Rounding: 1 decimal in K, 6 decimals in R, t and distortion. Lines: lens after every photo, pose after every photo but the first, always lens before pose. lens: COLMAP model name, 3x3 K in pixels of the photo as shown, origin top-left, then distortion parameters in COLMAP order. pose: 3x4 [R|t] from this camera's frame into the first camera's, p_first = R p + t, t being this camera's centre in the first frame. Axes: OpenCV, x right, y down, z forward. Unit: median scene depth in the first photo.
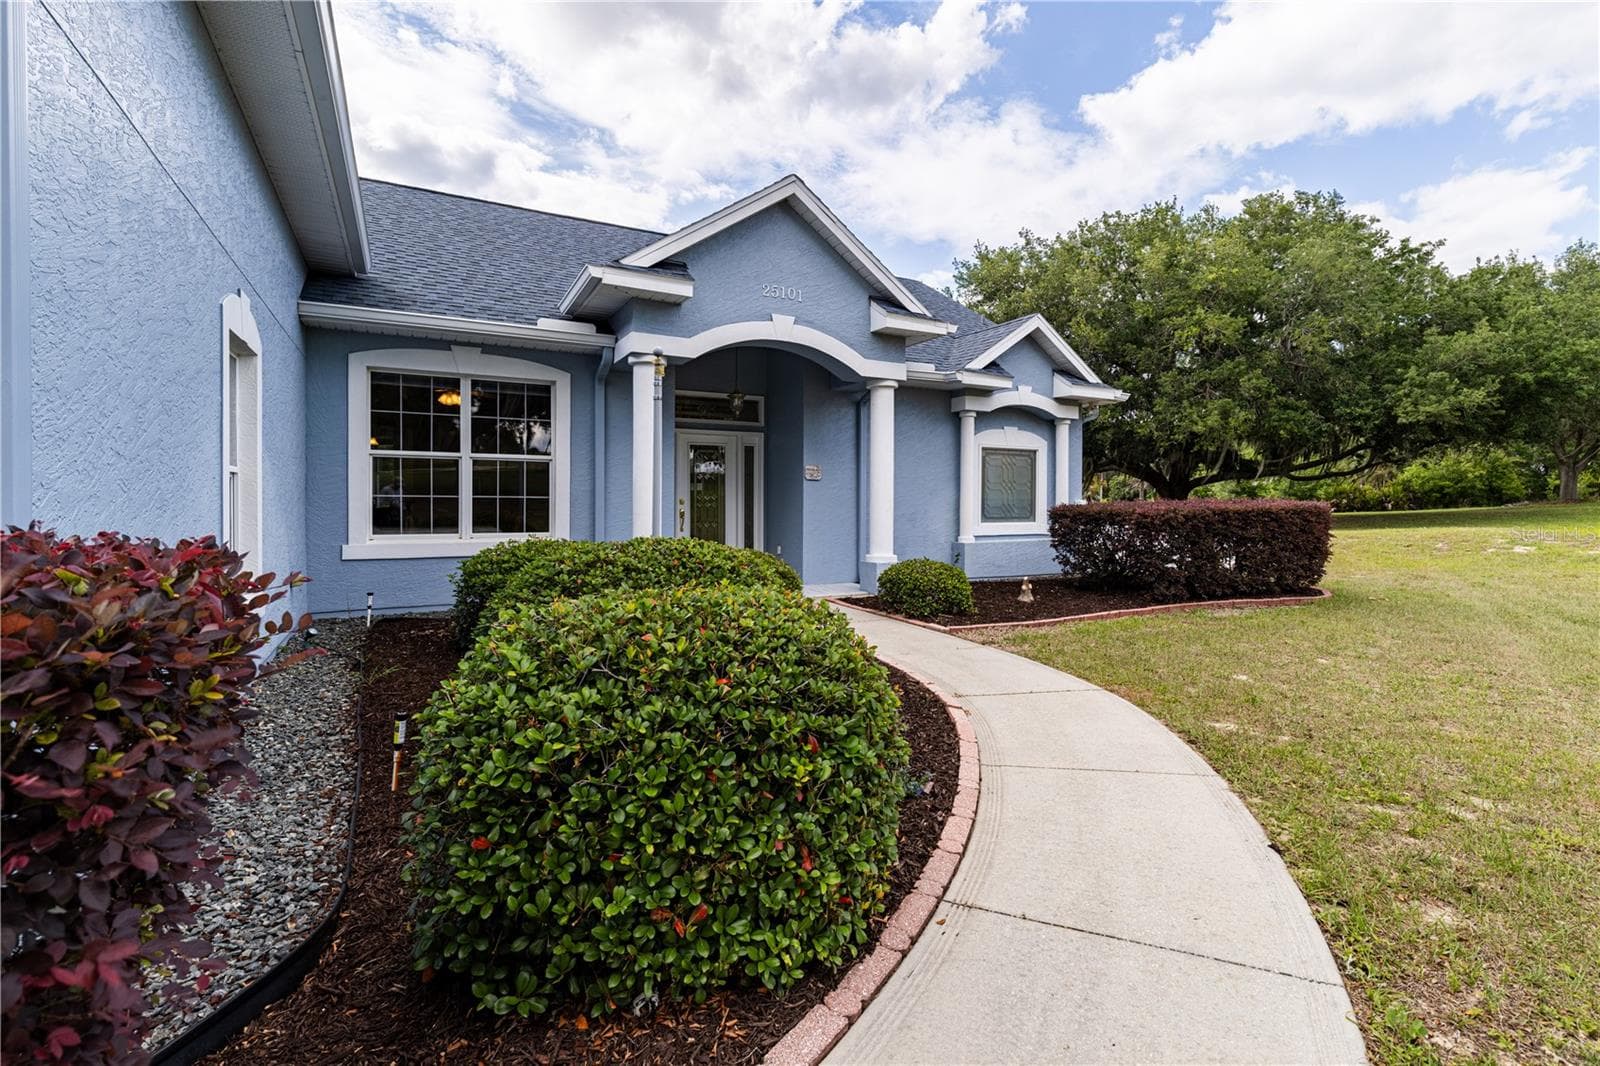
lens RADIAL K [[722.0, 0, 841.6], [0, 722.0, 508.9], [0, 0, 1]] dist [0.004089, -0.000203]
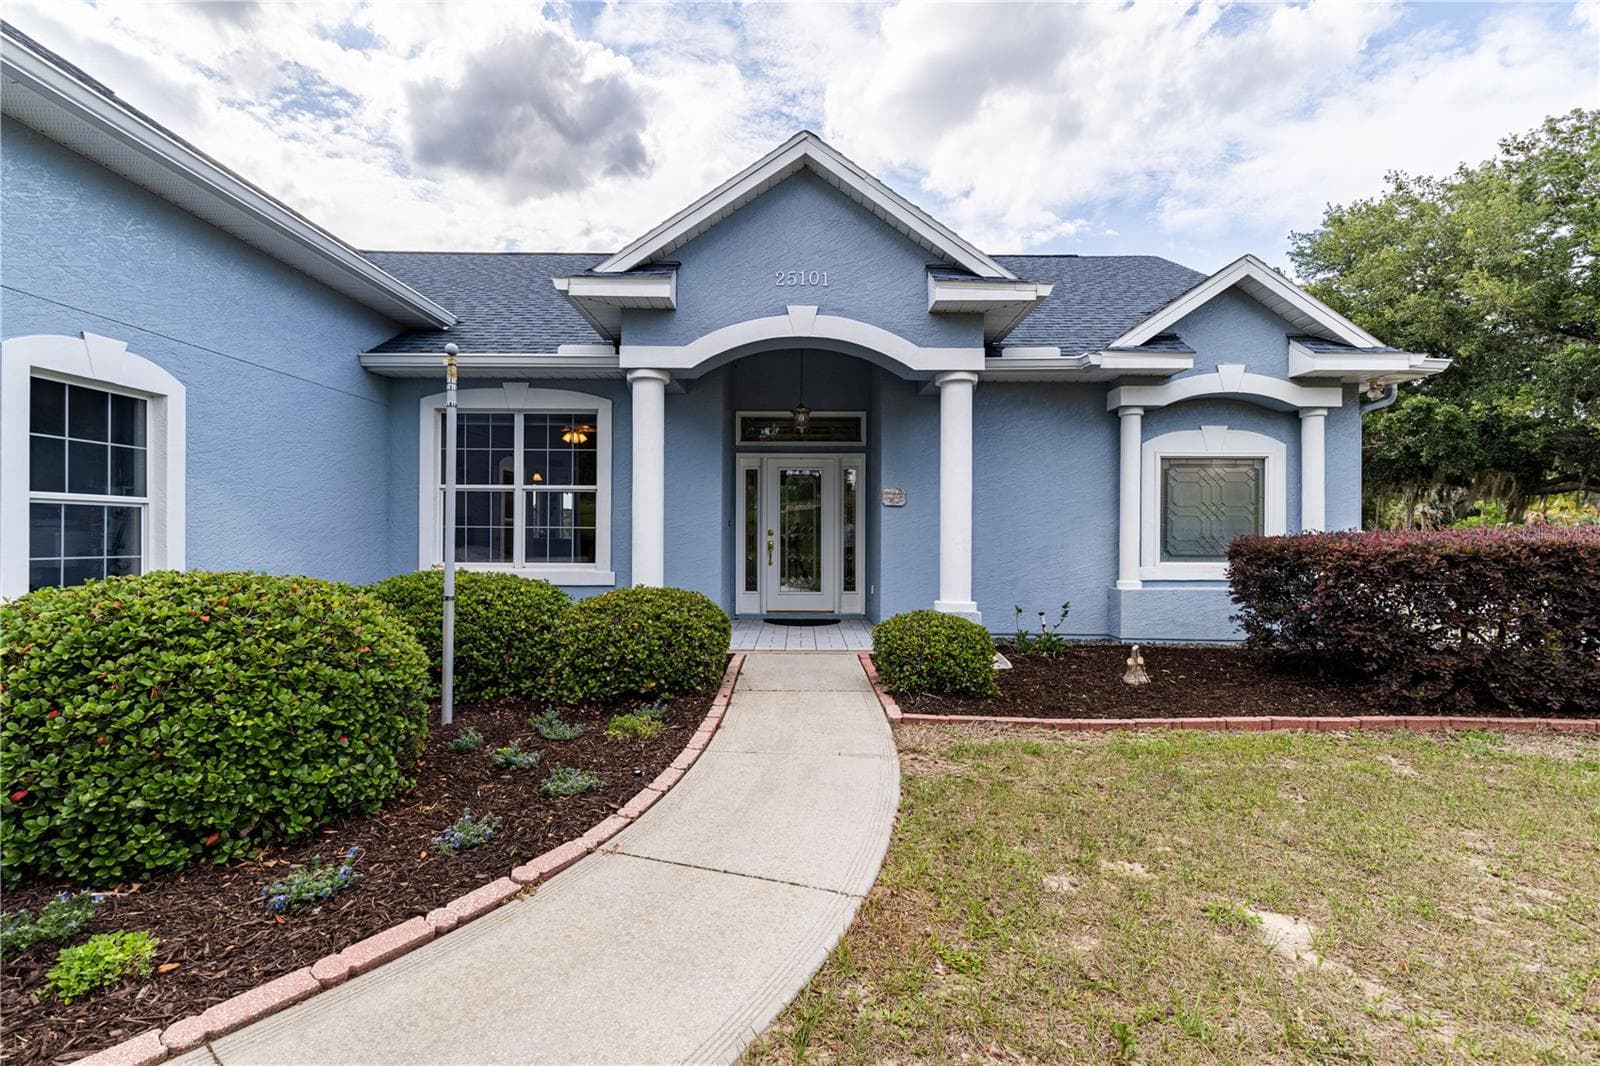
lens RADIAL K [[722.0, 0, 807.8], [0, 722.0, 534.4], [0, 0, 1]] dist [0.004089, -0.000203]
pose [[0.875656, 0.000139, -0.482936, 0.291238], [-0.005818, 0.999930, -0.010261, 0.000757], [0.482901, 0.011795, 0.875596, 0.259191]]
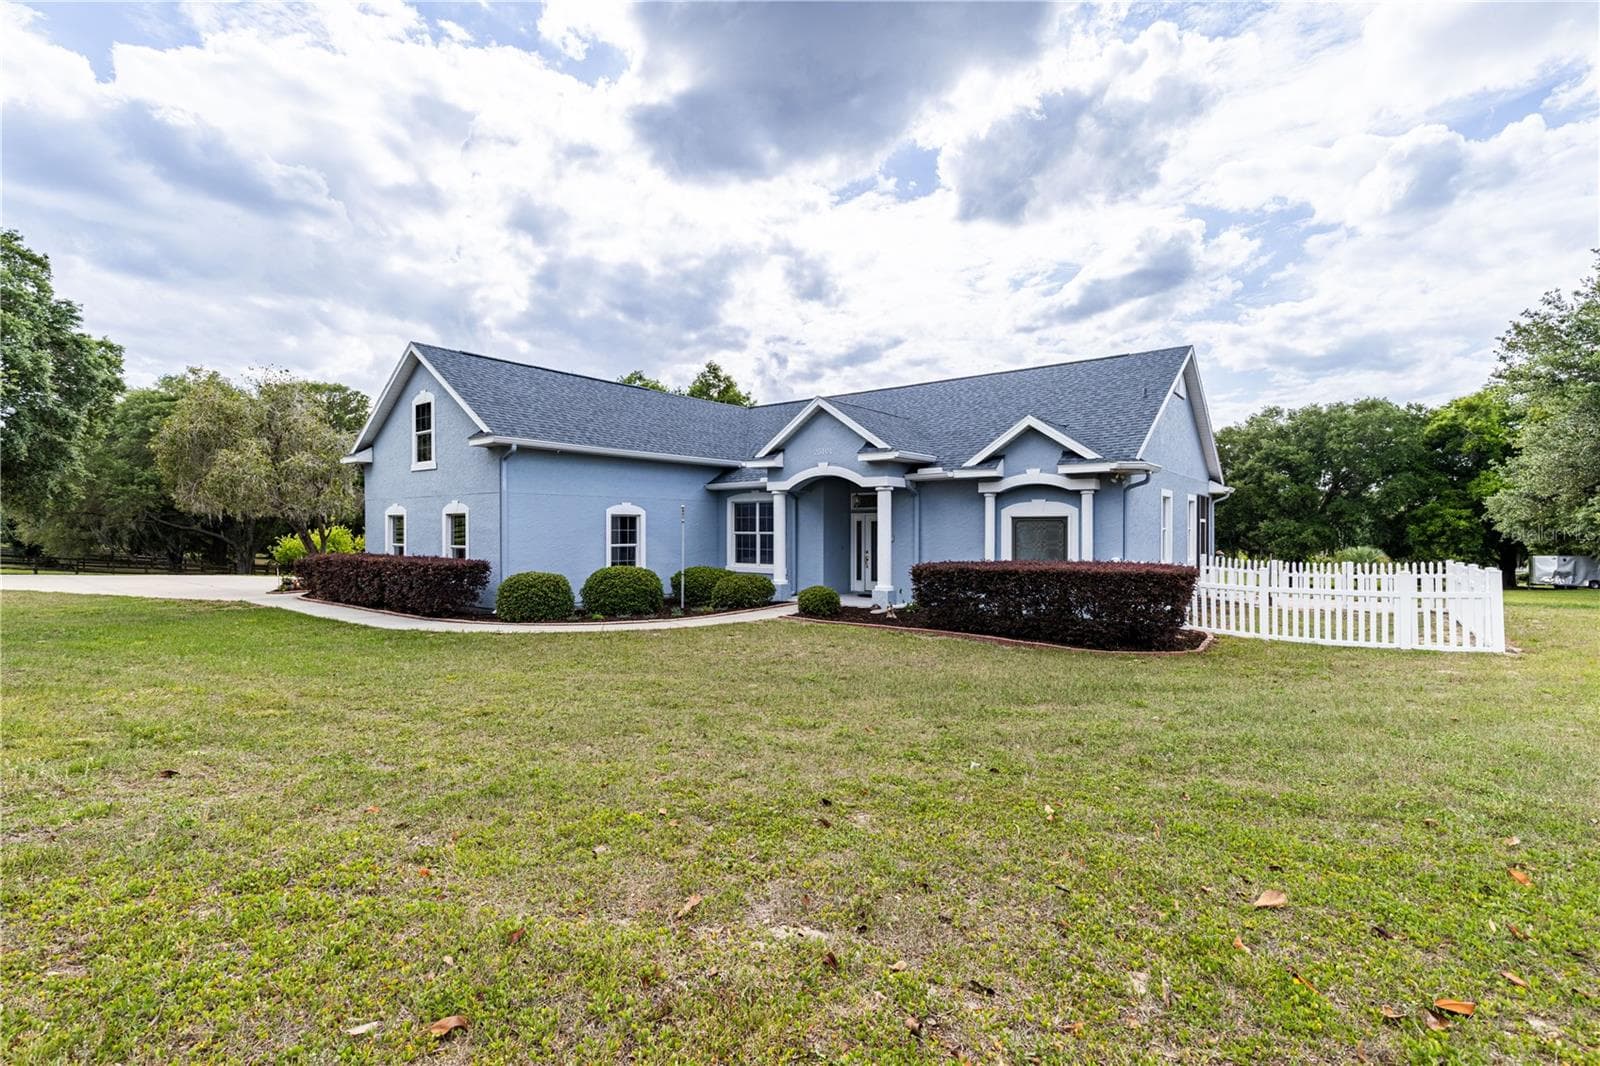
lens RADIAL K [[722.0, 0, 804.5], [0, 722.0, 536.3], [0, 0, 1]] dist [0.004089, -0.000203]
pose [[0.395879, 0.005980, -0.918283, 1.601312], [-0.009218, 0.999954, 0.002538, -0.061132], [0.918256, 0.007460, 0.395916, 0.136090]]
